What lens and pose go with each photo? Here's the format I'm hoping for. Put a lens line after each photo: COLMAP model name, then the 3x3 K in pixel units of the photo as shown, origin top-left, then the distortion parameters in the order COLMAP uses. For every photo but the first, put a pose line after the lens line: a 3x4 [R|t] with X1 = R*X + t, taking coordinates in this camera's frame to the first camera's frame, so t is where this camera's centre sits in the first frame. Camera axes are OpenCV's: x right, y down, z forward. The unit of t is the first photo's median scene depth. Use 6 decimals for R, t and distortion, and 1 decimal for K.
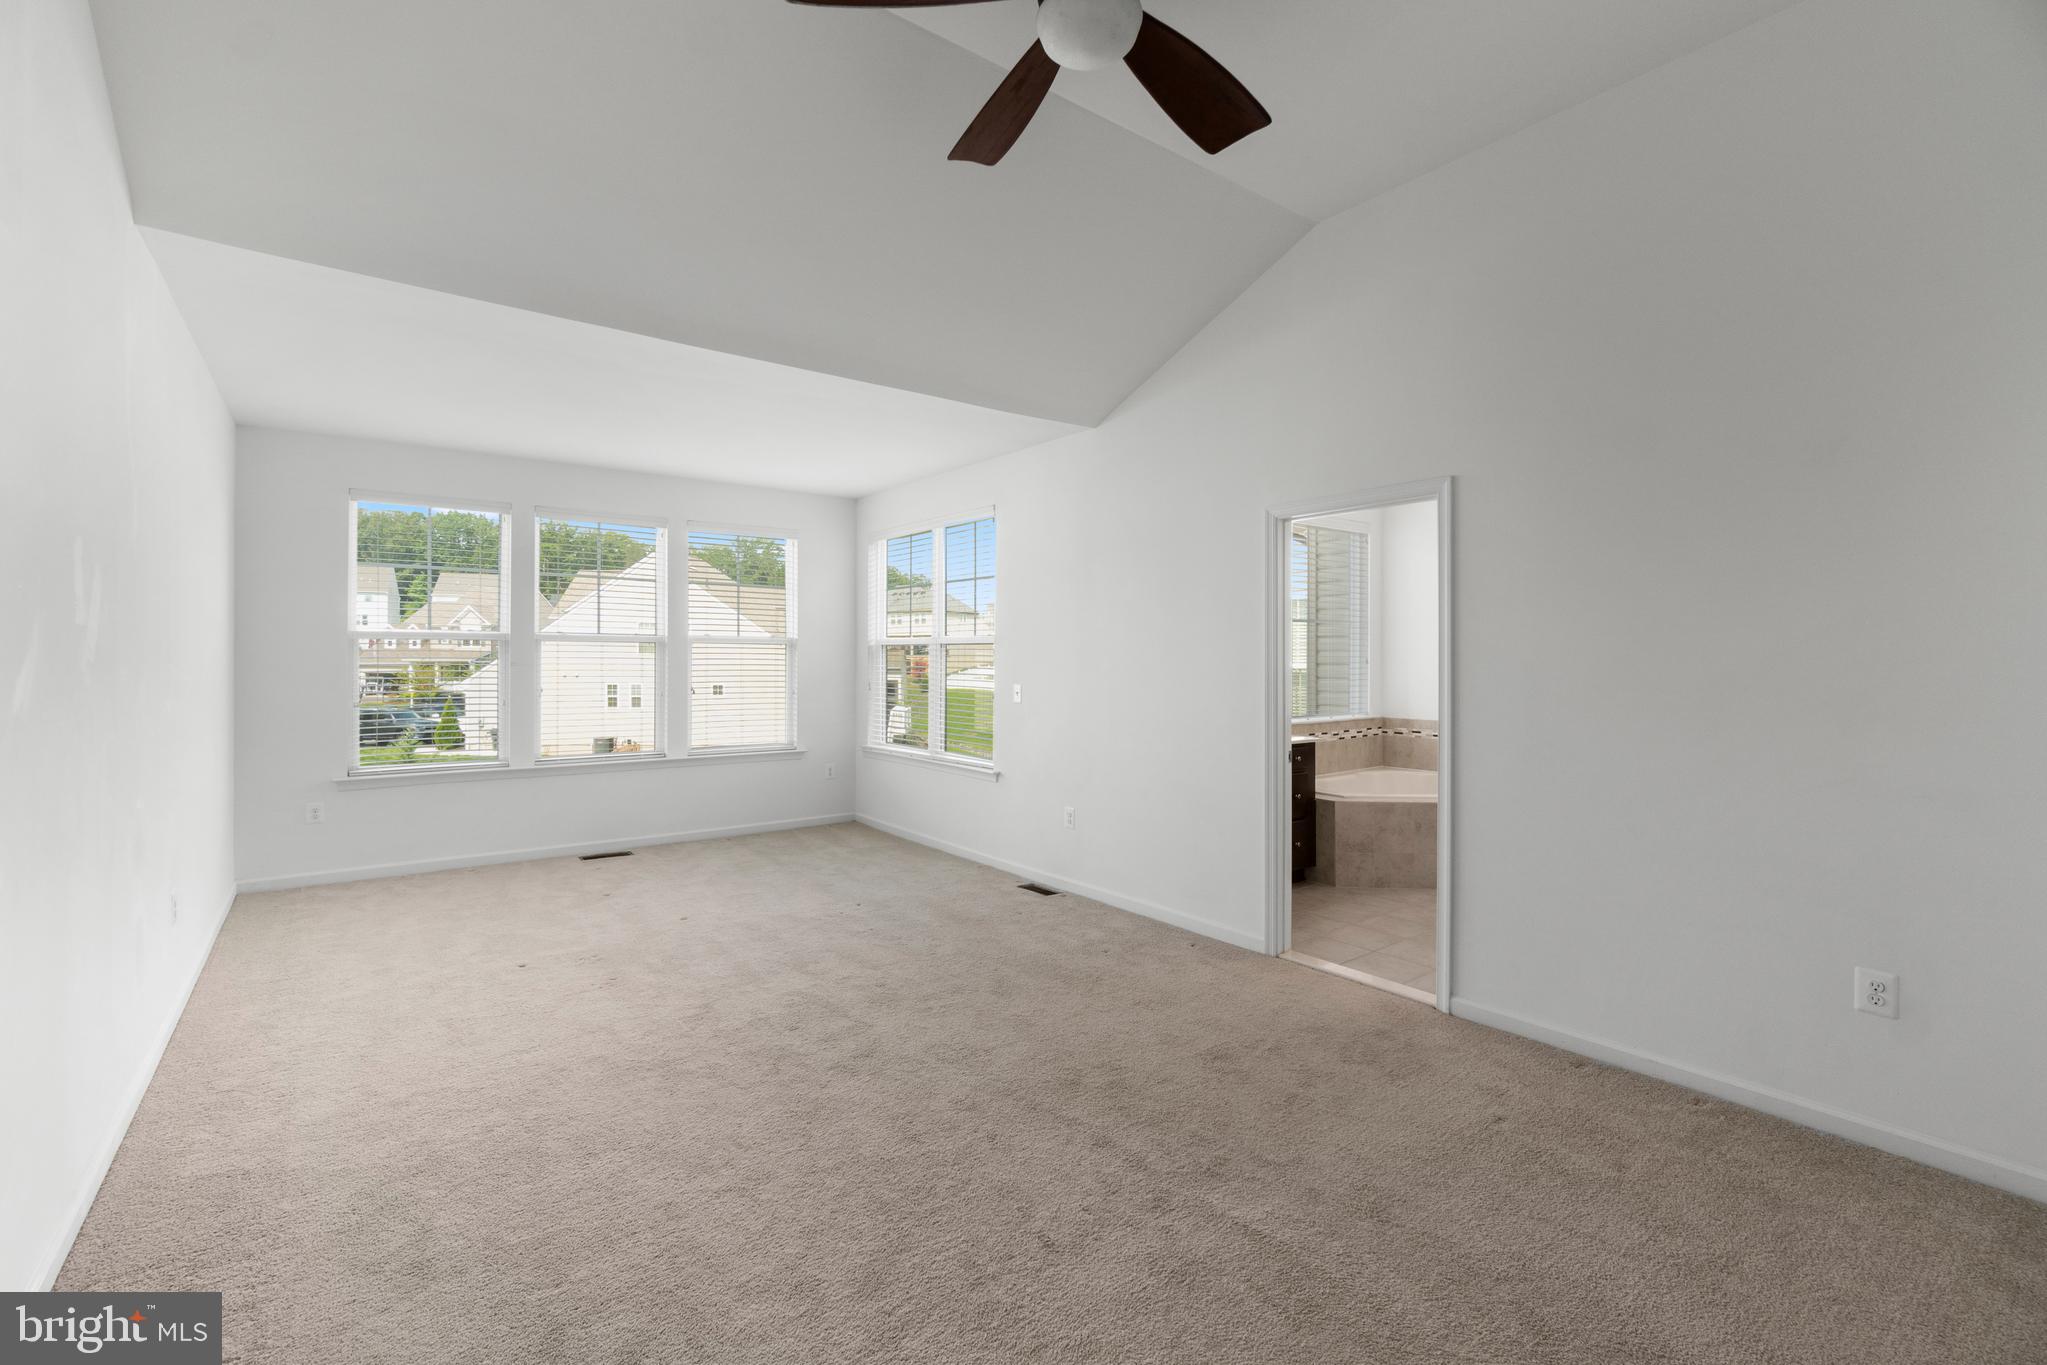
lens RADIAL K [[878.8, 0, 1029.0], [0, 878.8, 664.3], [0, 0, 1]] dist [-0.008771, 0.000557]
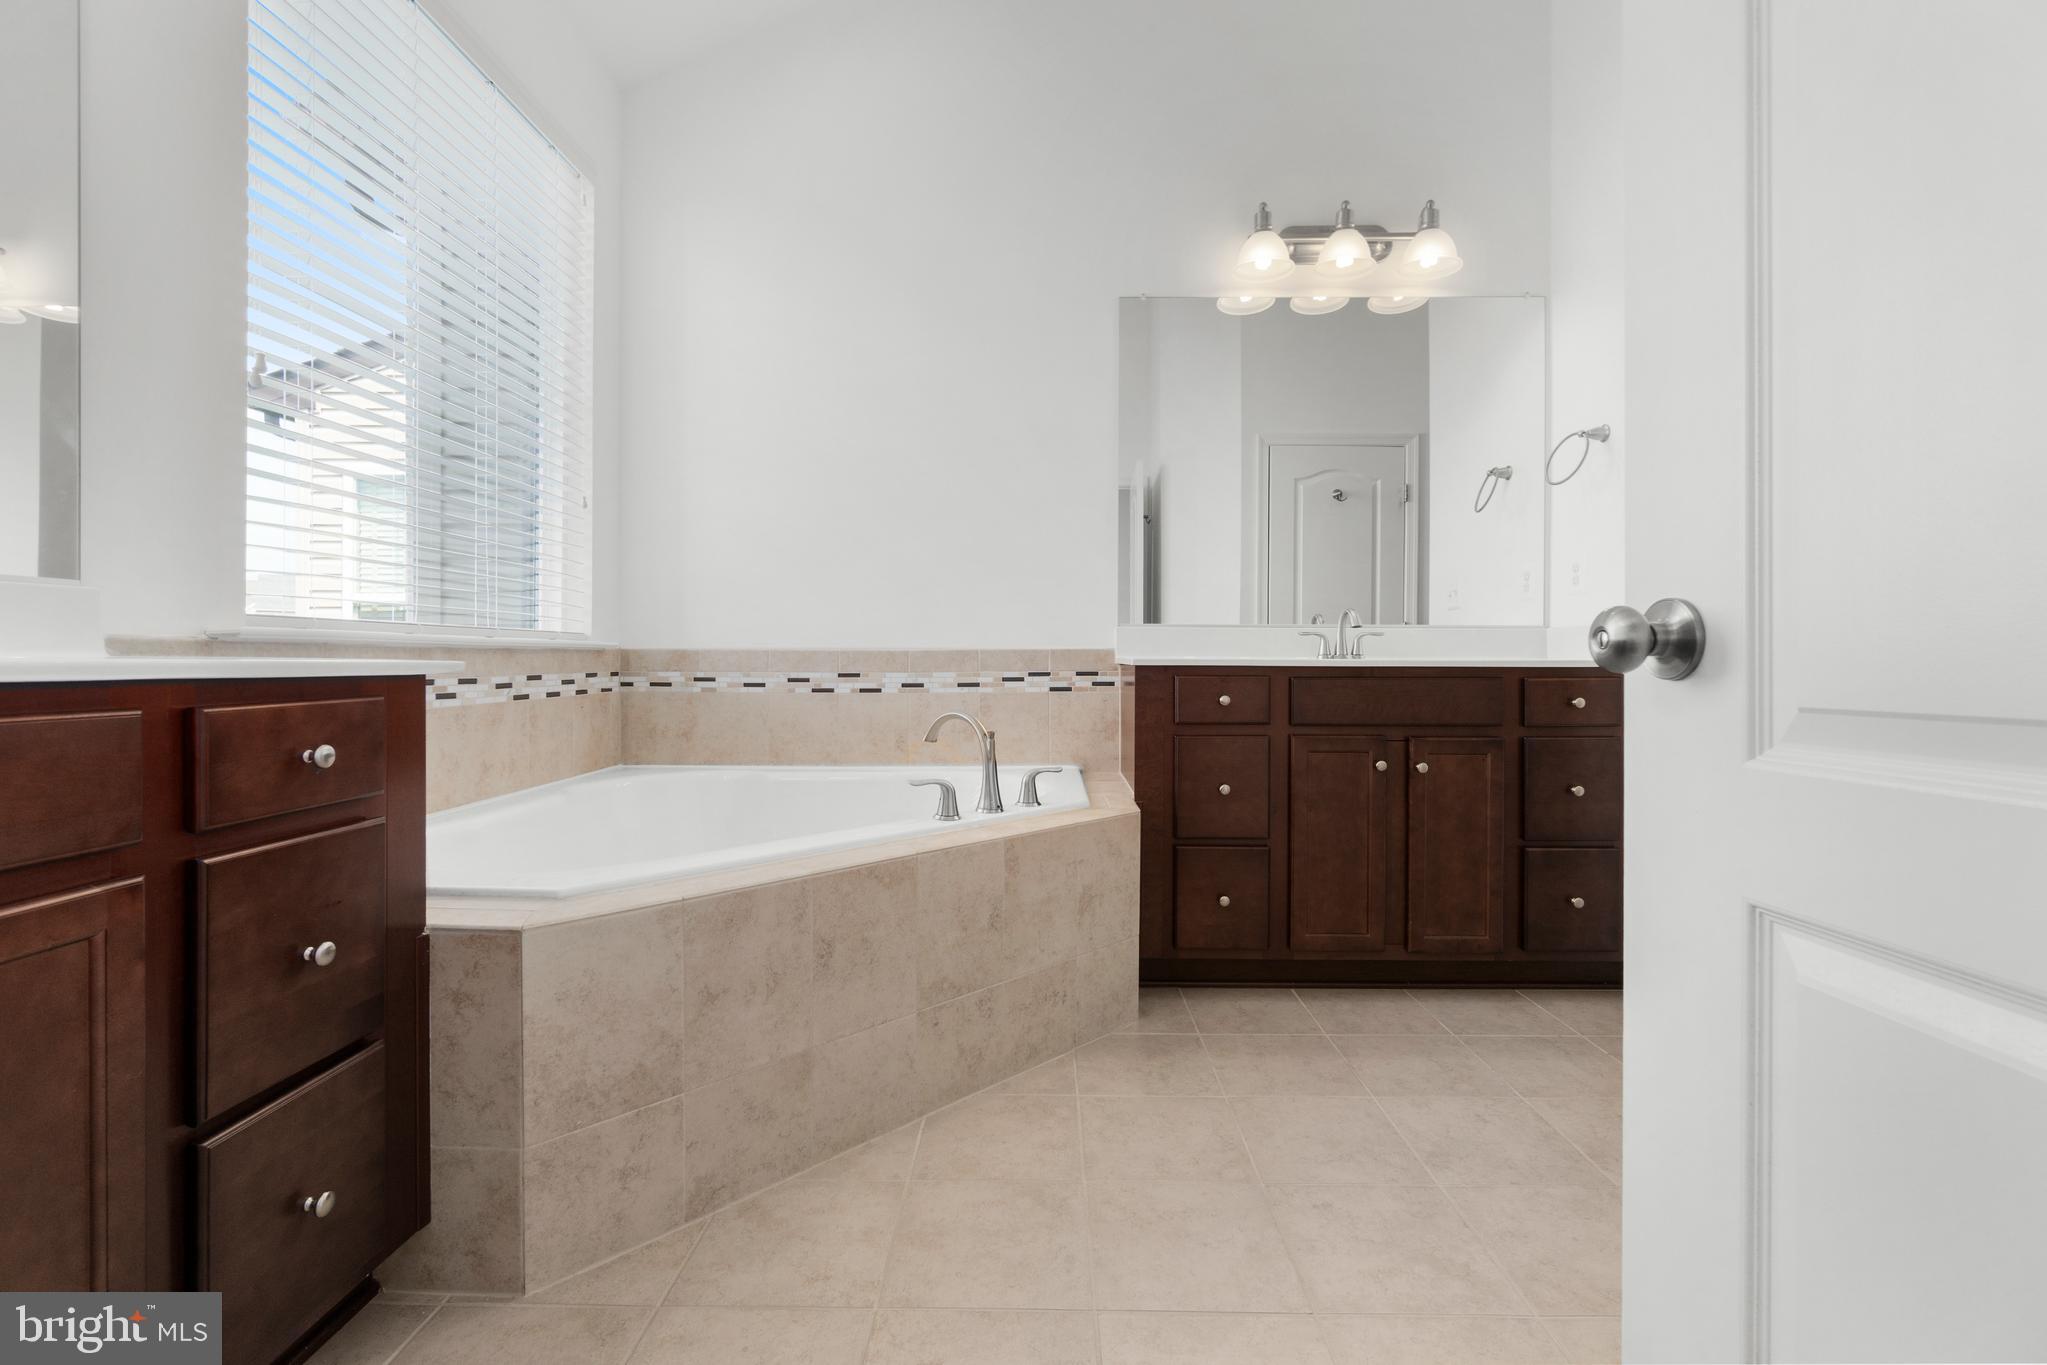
lens RADIAL K [[878.8, 0, 1029.0], [0, 878.8, 664.3], [0, 0, 1]] dist [-0.008771, 0.000557]
pose [[0.624051, -0.000621, 0.781384, 0.248213], [-0.000959, 0.999998, 0.001561, 0.084914], [-0.781383, -0.001724, 0.624049, 0.740416]]
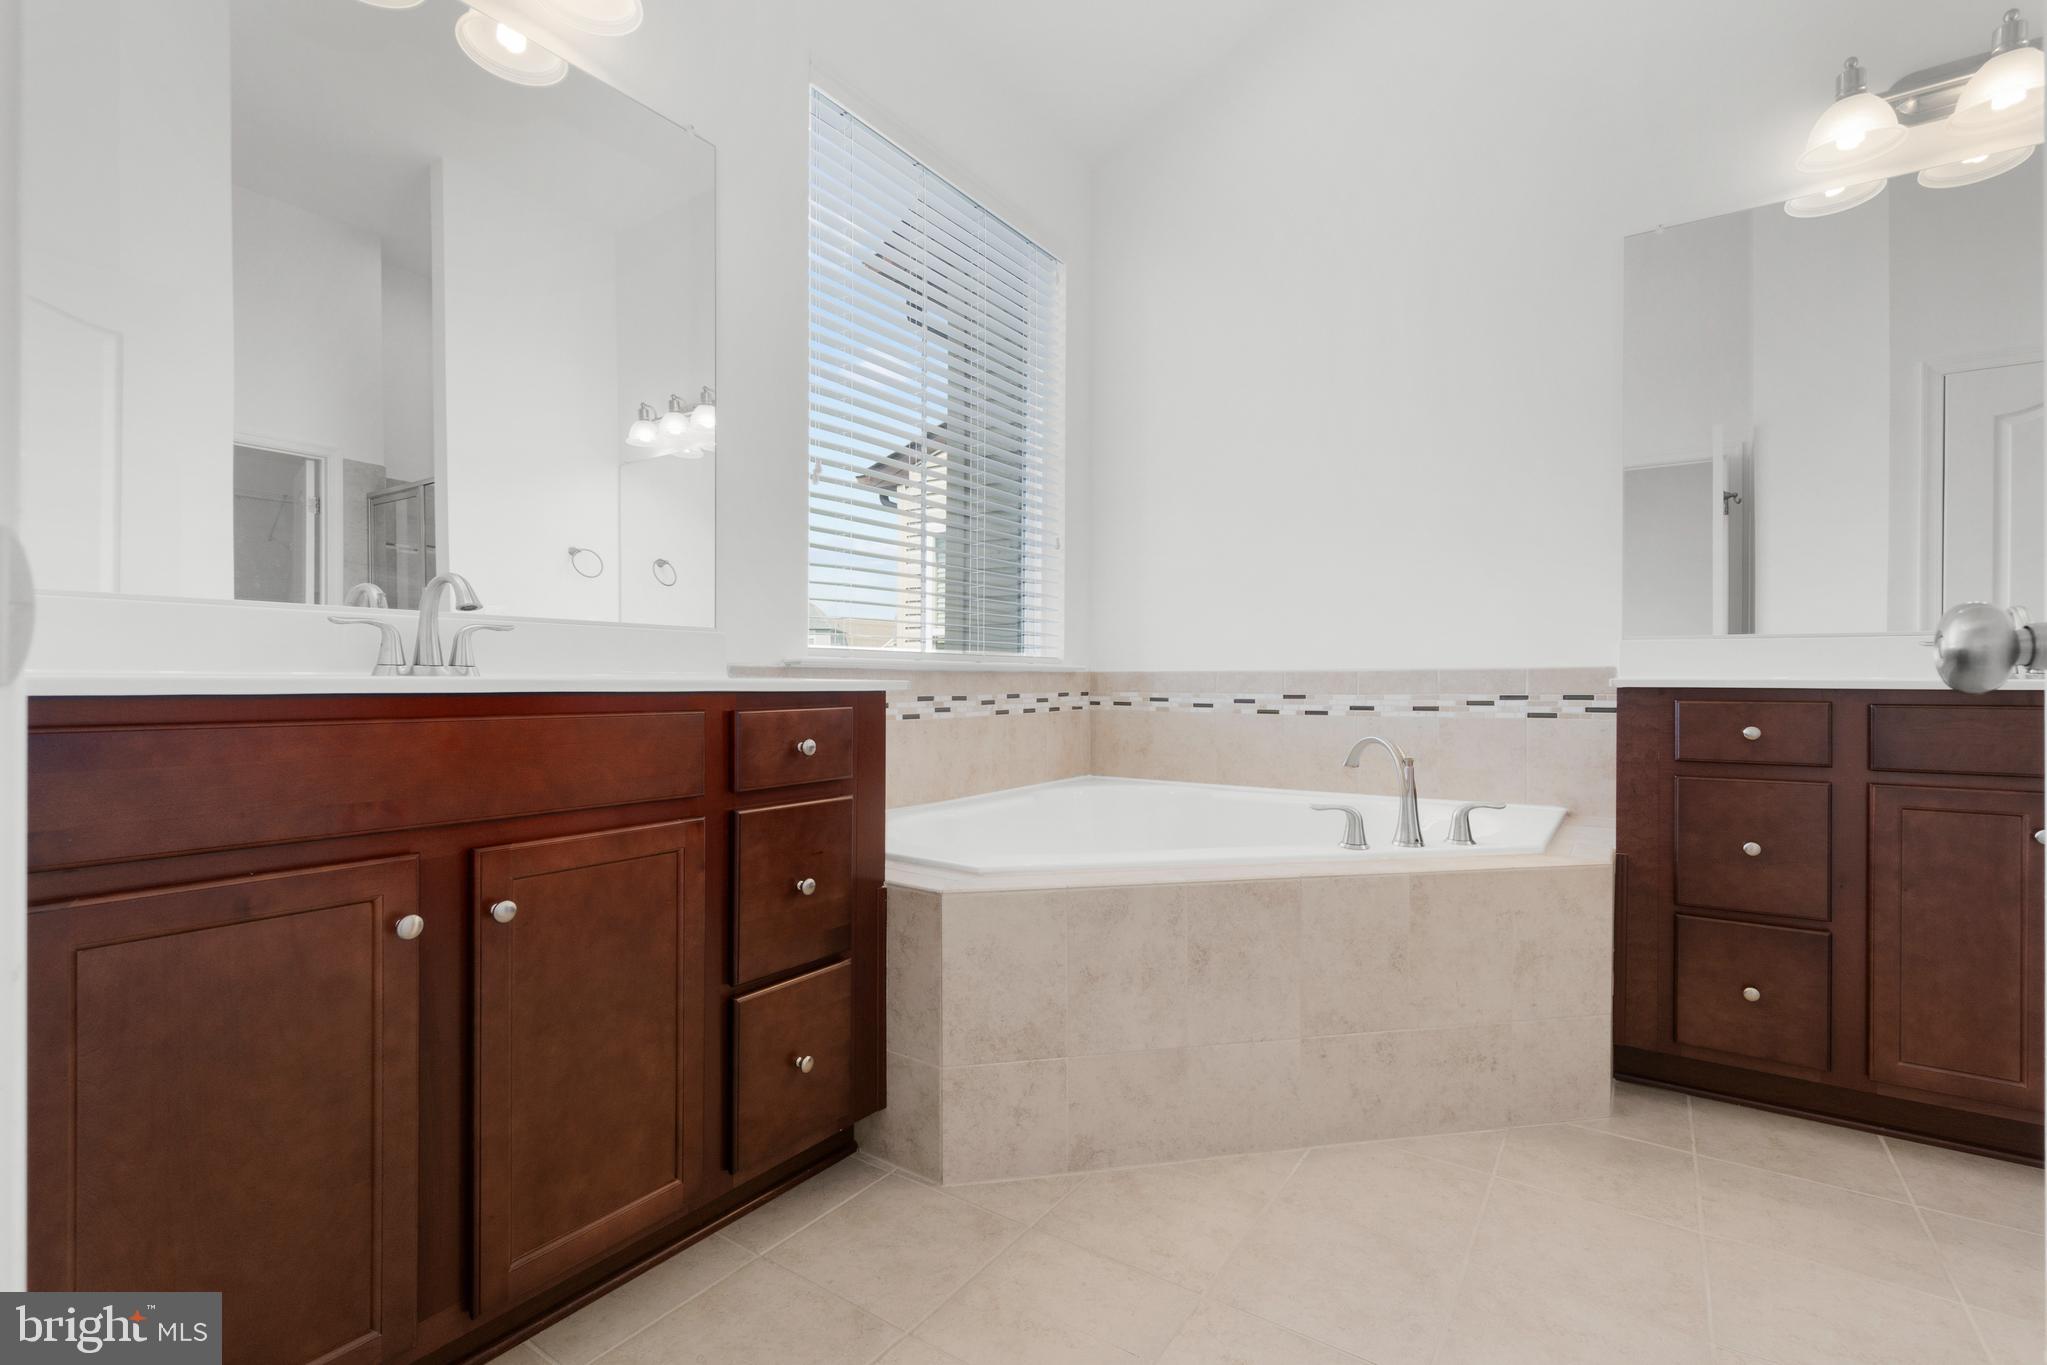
lens RADIAL K [[917.3, 0, 1023.5], [0, 917.3, 682.5], [0, 0, 1]] dist [-0.000140, -0.000128]
pose [[0.951209, 0.003679, 0.308526, 0.275817], [-0.003137, 0.999993, -0.002253, 0.085753], [-0.308532, 0.001175, 0.951213, 0.690365]]
